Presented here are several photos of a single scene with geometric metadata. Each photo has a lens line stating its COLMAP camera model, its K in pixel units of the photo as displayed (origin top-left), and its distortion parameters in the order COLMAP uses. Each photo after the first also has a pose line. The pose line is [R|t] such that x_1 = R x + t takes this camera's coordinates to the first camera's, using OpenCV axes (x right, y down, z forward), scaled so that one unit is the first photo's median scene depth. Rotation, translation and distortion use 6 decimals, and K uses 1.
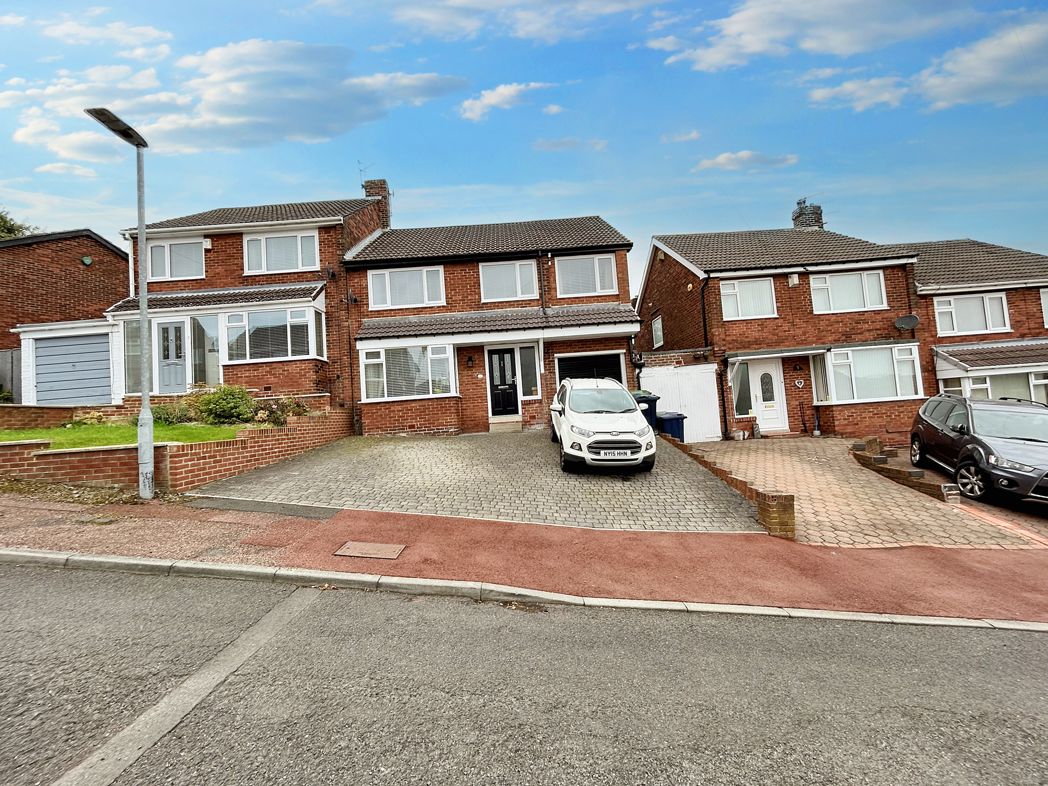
lens RADIAL K [[425.9, 0, 524.0], [0, 425.9, 393.0], [0, 0, 1]] dist [-0.001439, -0.000115]
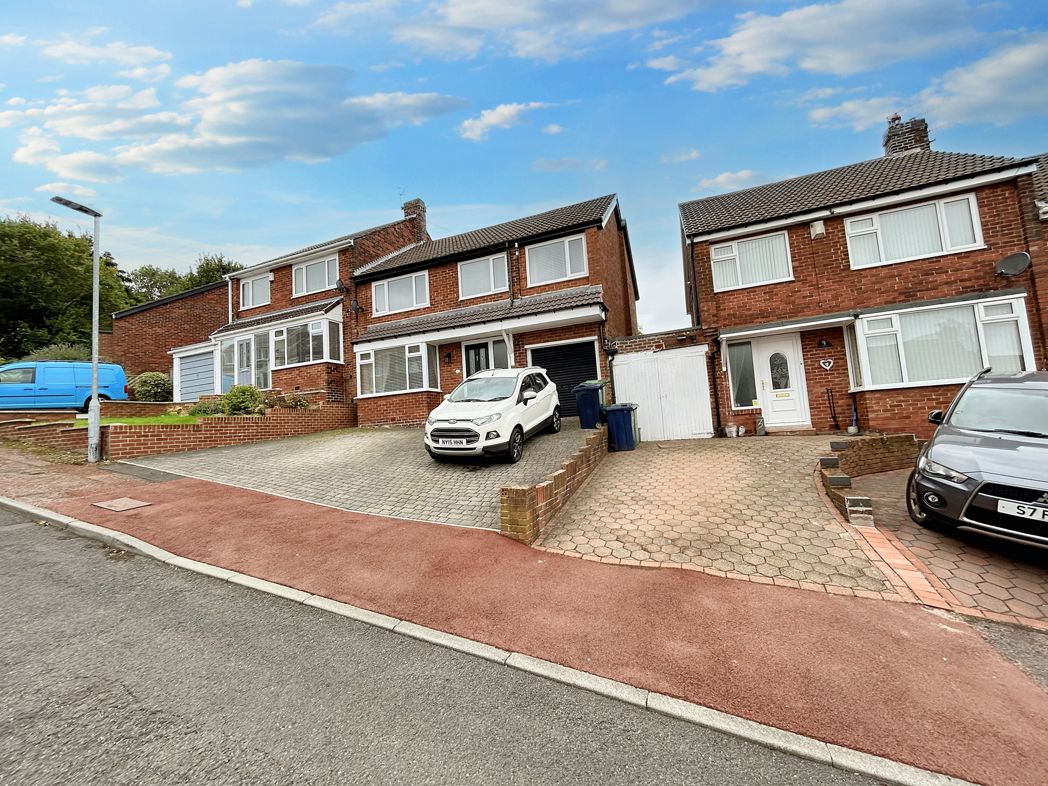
lens RADIAL K [[424.5, 0, 510.0], [0, 424.5, 393.2], [0, 0, 1]] dist [-0.000693, -0.000384]
pose [[0.926213, -0.020560, -0.376440, 0.407035], [0.019789, 0.999787, -0.005916, 0.022610], [0.376482, -0.001970, 0.926422, 0.088805]]
